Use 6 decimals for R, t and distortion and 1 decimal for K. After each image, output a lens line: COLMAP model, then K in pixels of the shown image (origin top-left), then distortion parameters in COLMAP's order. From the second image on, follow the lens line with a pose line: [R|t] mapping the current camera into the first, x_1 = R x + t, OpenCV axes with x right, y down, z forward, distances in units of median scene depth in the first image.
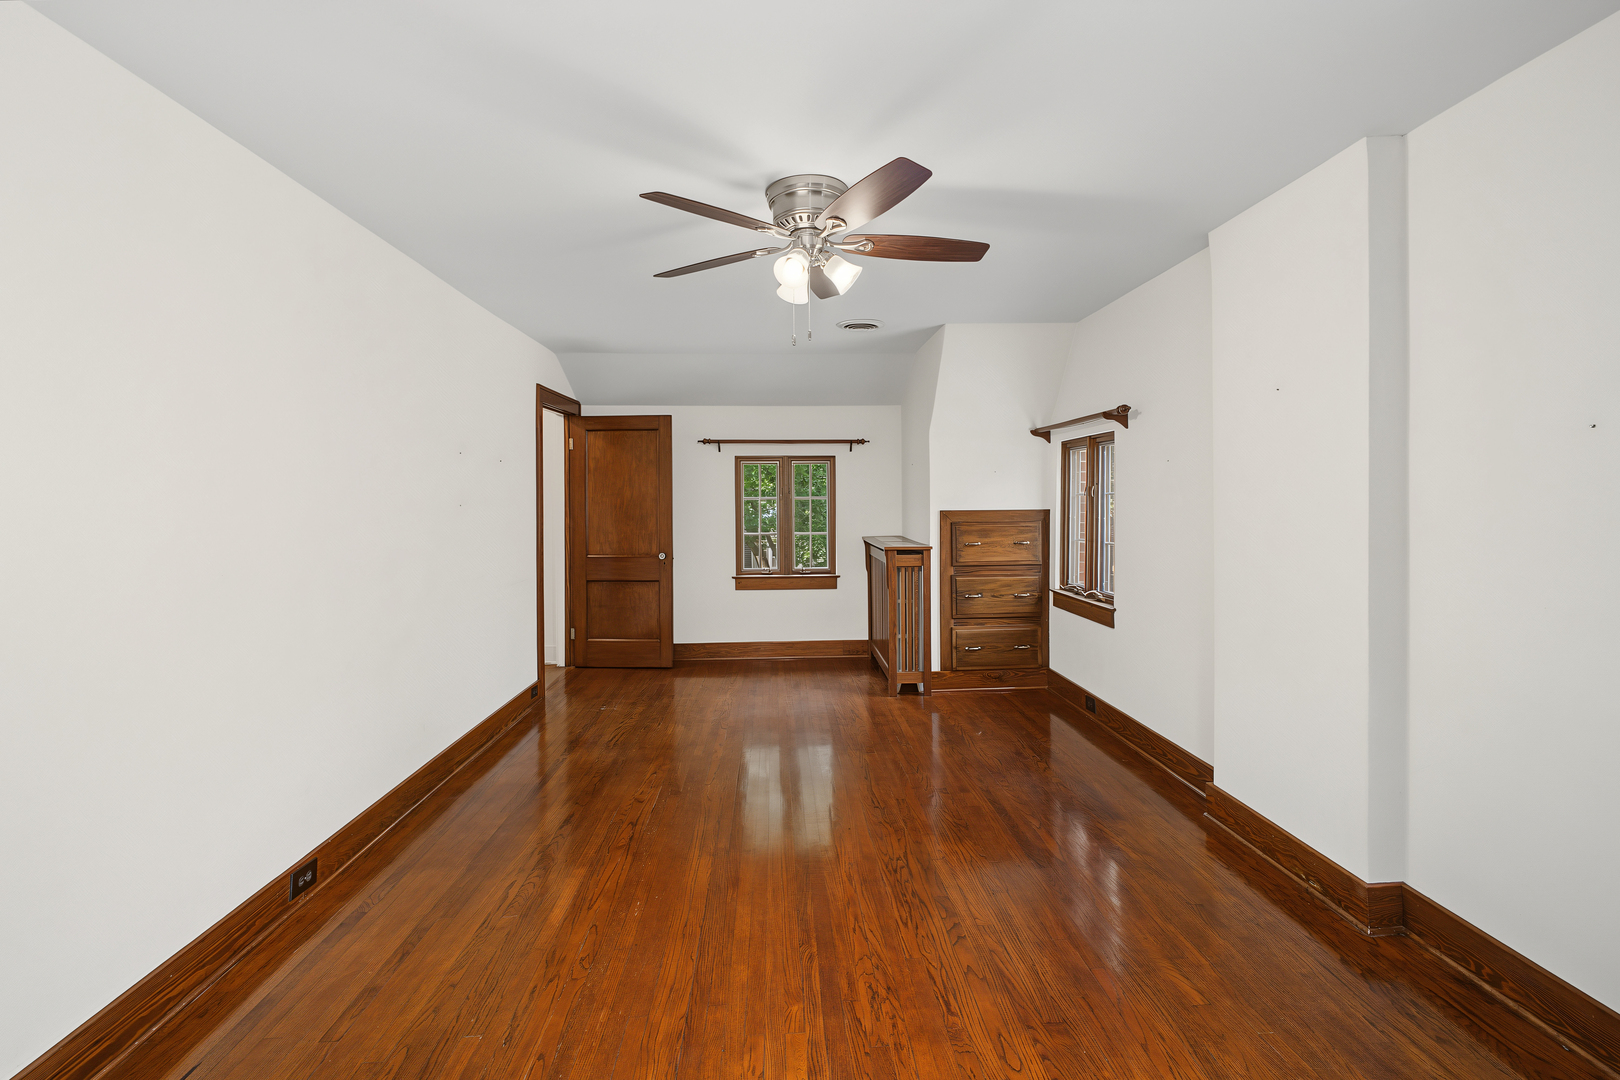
lens RADIAL K [[740.6, 0, 815.2], [0, 740.6, 501.5], [0, 0, 1]] dist [-0.003424, 0.000722]
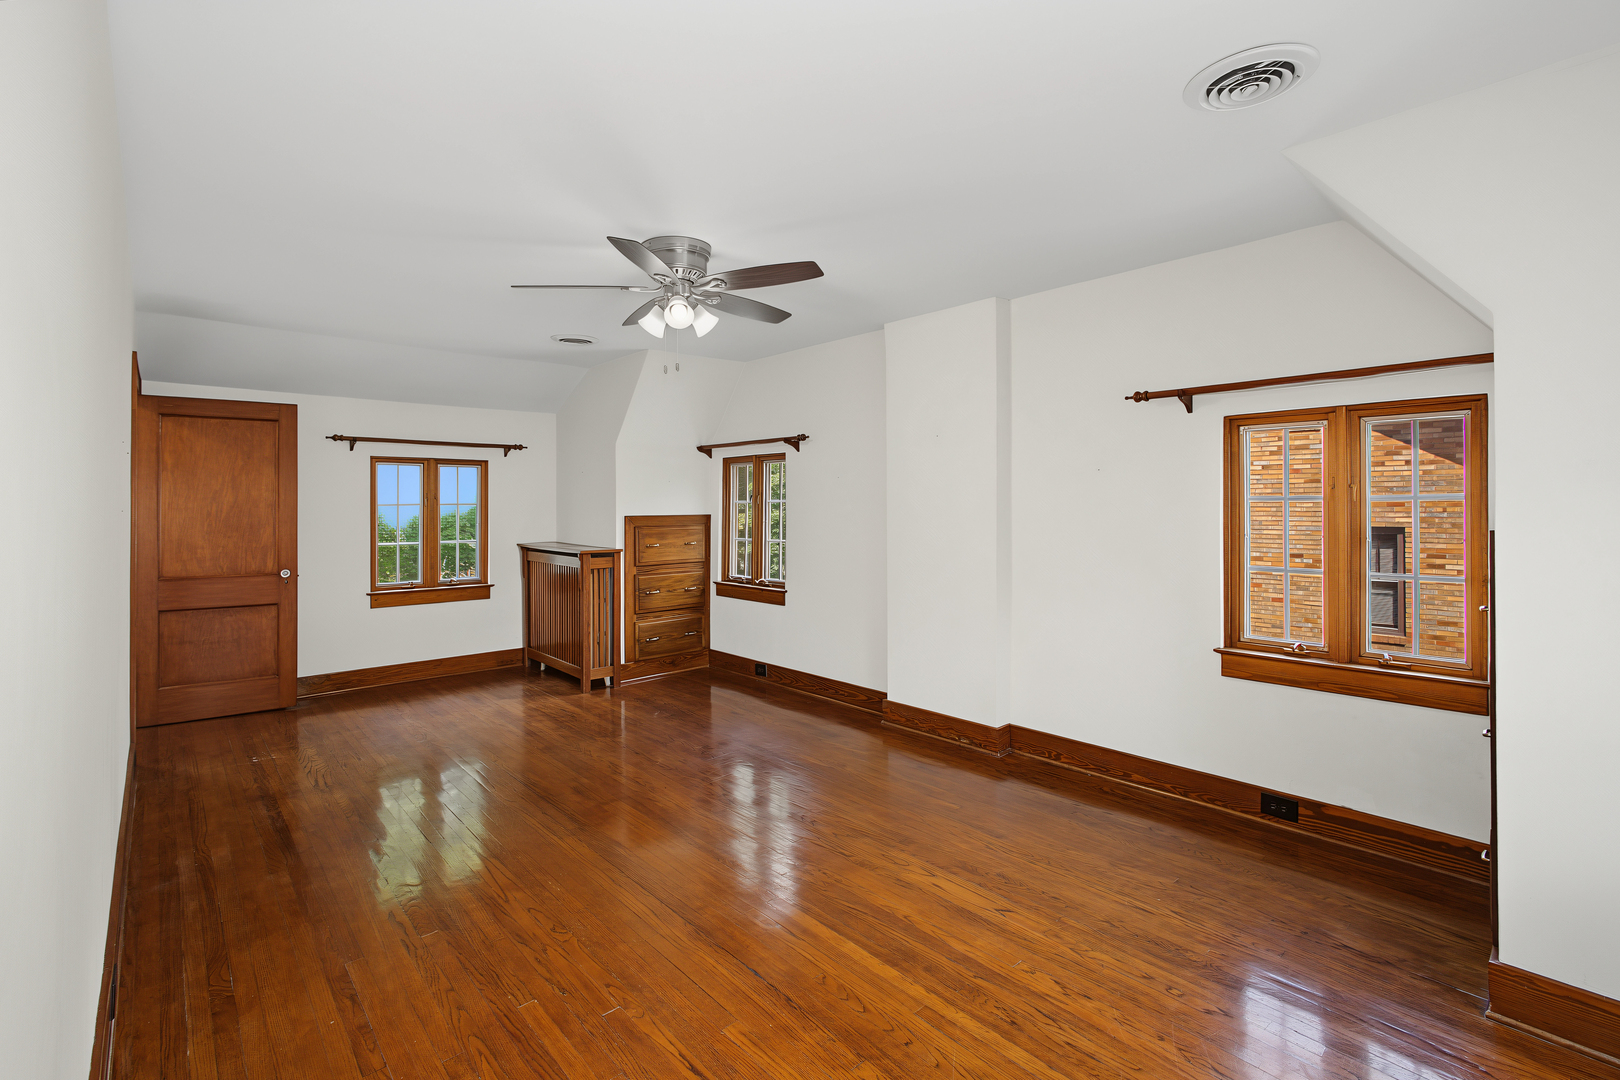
lens RADIAL K [[751.8, 0, 839.2], [0, 751.8, 501.0], [0, 0, 1]] dist [-0.001729, 0.000058]
pose [[0.762349, 0.005919, 0.647139, -0.304627], [0.001091, 0.999945, -0.010431, 0.002088], [-0.647165, 0.008658, 0.762301, -0.048432]]
